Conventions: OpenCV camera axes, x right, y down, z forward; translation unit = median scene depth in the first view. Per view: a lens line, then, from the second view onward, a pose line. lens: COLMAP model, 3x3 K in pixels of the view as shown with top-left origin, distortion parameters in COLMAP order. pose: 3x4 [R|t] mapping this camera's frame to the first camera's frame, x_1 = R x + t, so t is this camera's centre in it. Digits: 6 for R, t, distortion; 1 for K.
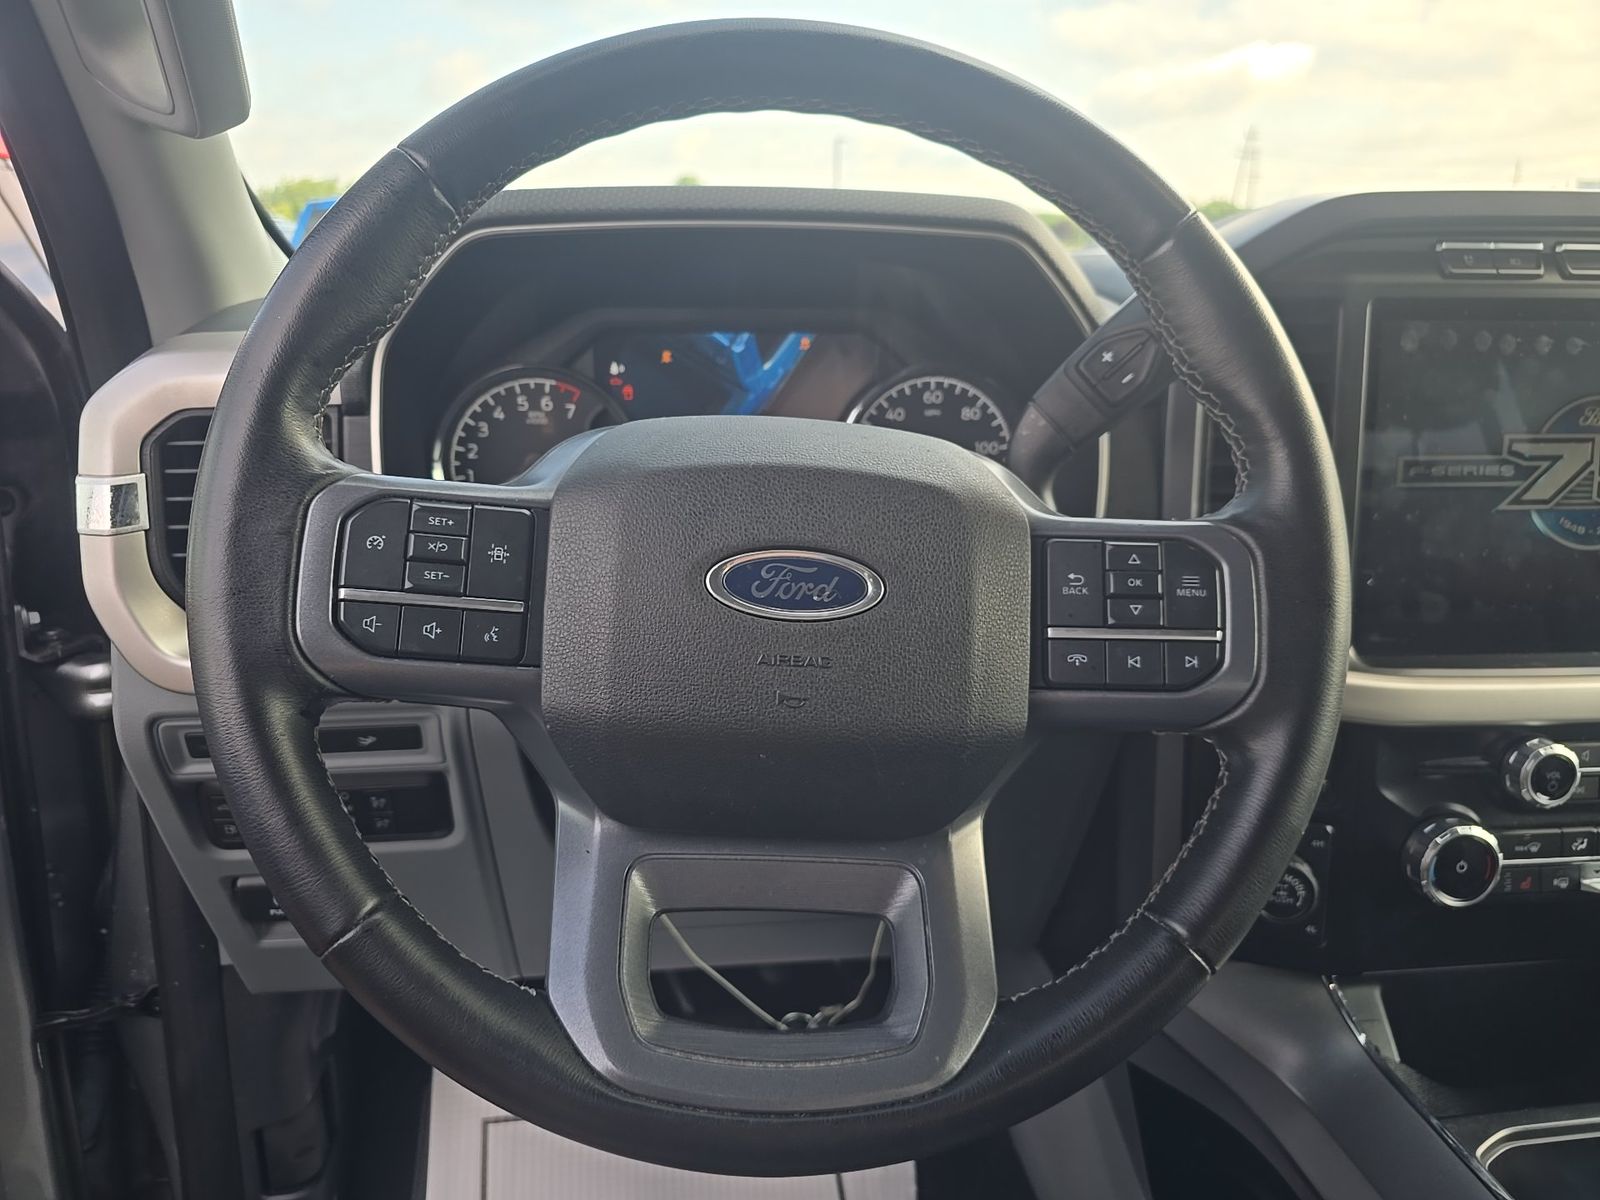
lens RADIAL K [[1076.3, 0, 801.3], [0, 1076.3, 599.8], [0, 0, 1]] dist [0.047685, -0.026179]
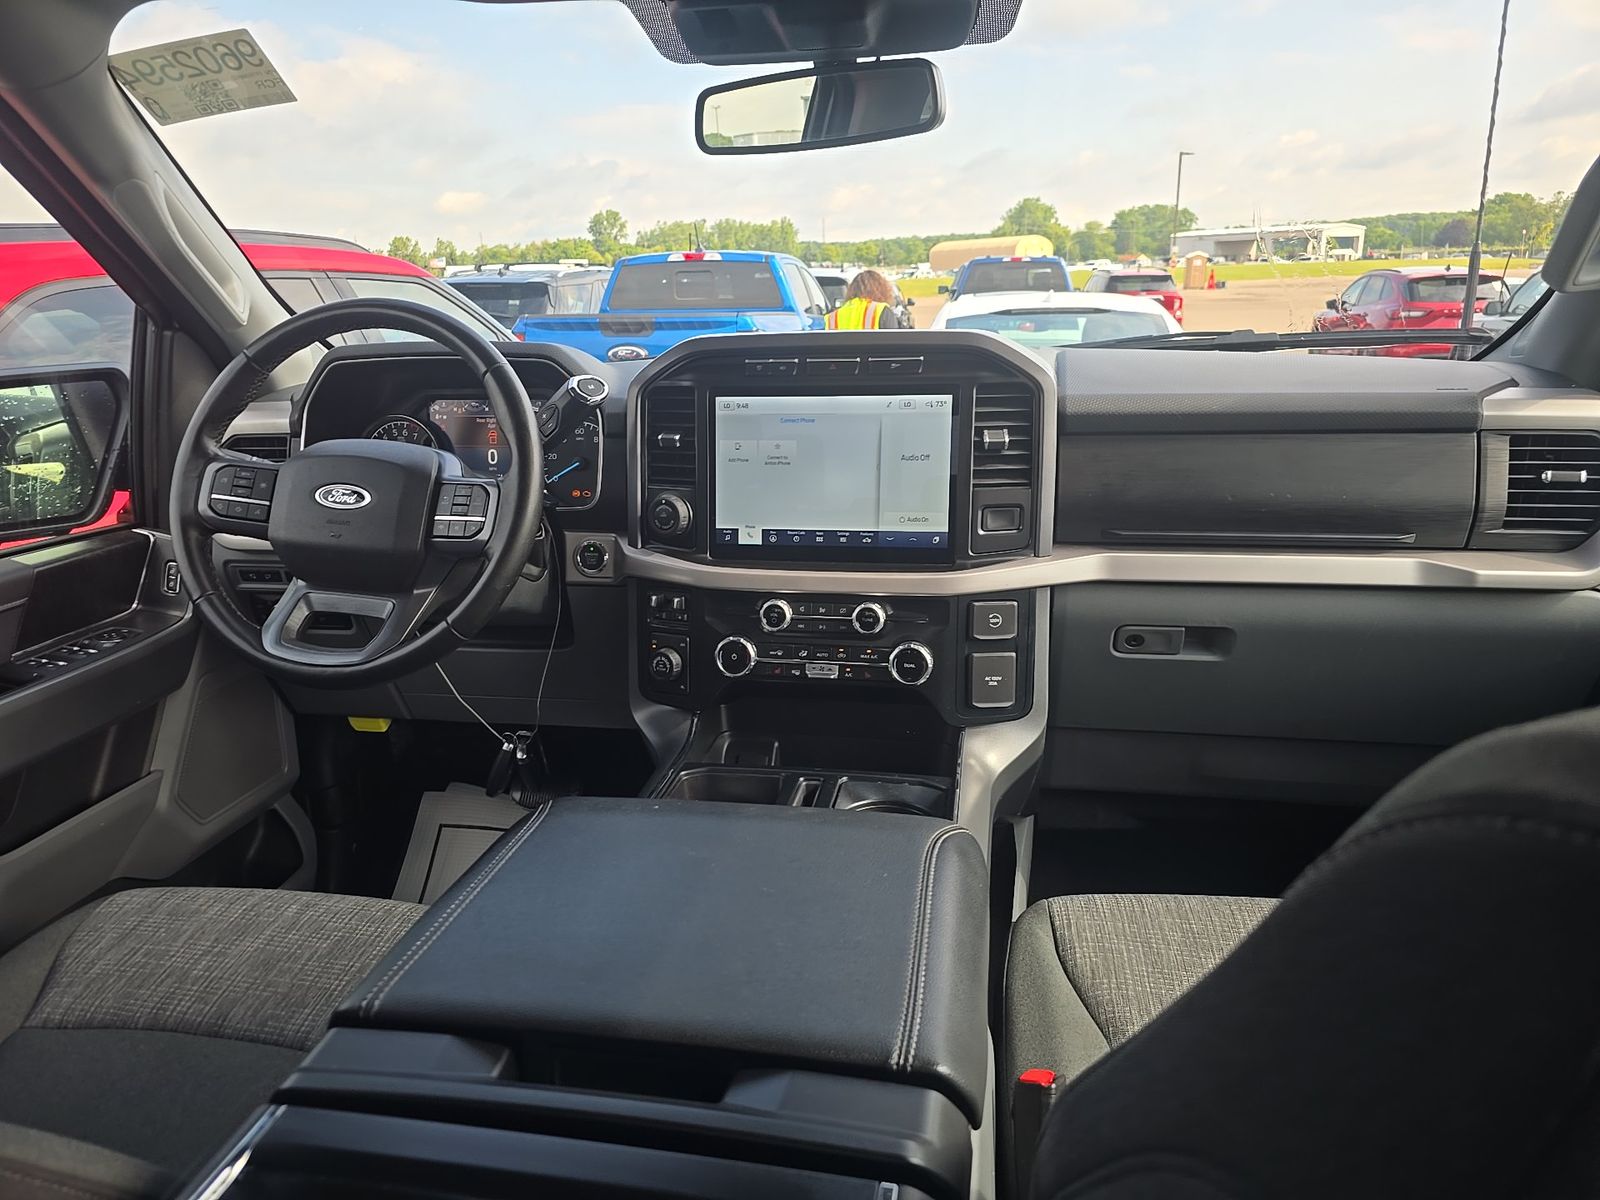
lens RADIAL K [[1076.3, 0, 799.0], [0, 1076.3, 601.3], [0, 0, 1]] dist [0.047685, -0.026179]
pose [[0.964881, 0.043322, -0.259091, 1.920089], [-0.048808, 0.998699, -0.014778, 0.247255], [0.258113, 0.026905, 0.965740, -1.481054]]
